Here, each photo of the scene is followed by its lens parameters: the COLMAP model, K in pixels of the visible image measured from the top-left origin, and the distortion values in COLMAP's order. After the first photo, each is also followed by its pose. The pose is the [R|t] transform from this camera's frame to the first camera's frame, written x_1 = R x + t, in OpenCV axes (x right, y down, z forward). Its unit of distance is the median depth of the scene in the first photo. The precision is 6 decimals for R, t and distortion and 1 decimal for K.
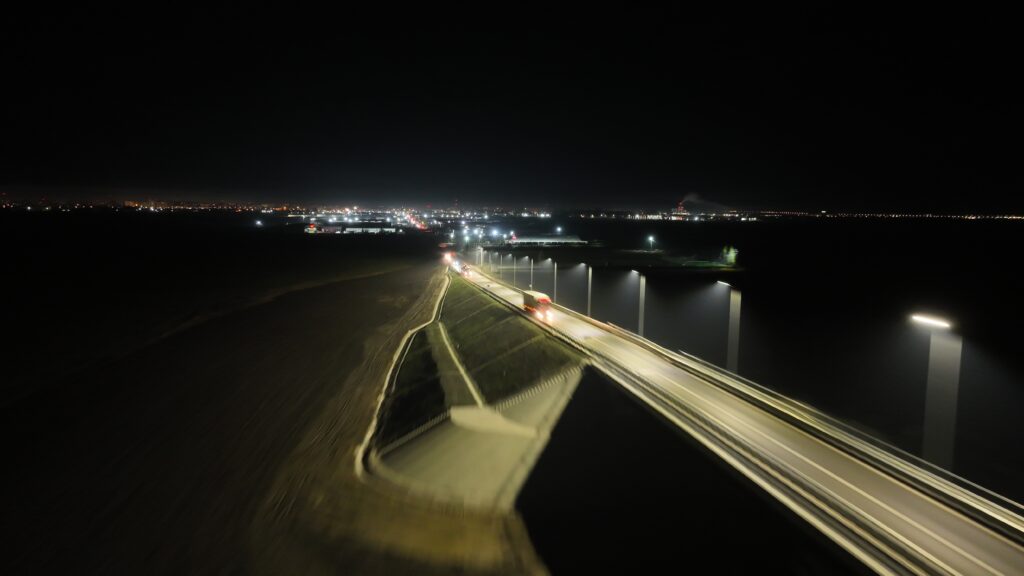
lens RADIAL K [[716.1, 0, 514.0], [0, 716.1, 288.9], [0, 0, 1]] dist [0.002500, 0.006702]
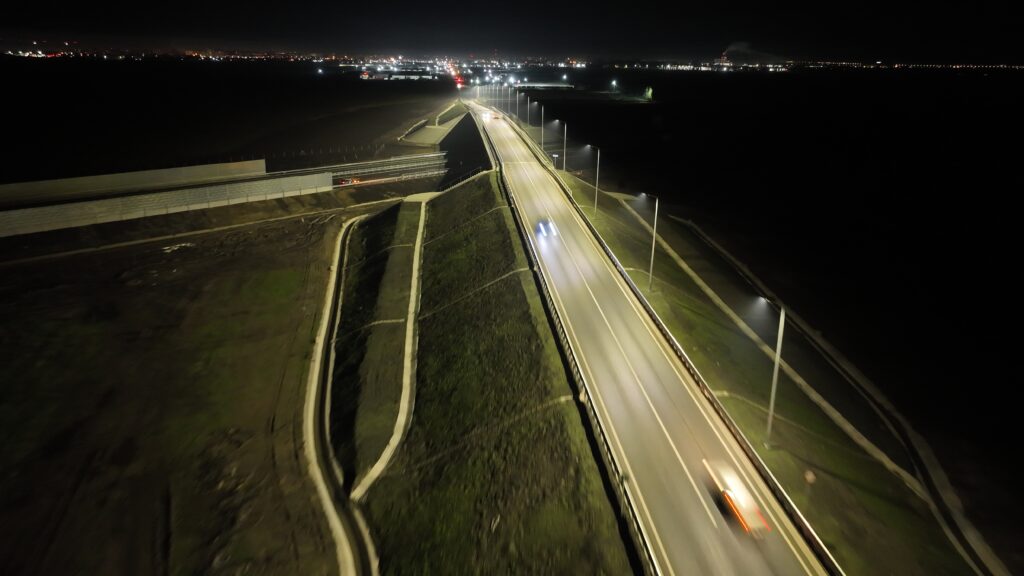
lens RADIAL K [[716.1, 0, 514.0], [0, 716.1, 288.9], [0, 0, 1]] dist [0.002500, 0.006702]
pose [[0.997729, 0.022464, -0.063505, 0.039665], [-0.009410, 0.979992, 0.198815, 0.018261], [0.066701, -0.197766, 0.977977, -0.171090]]
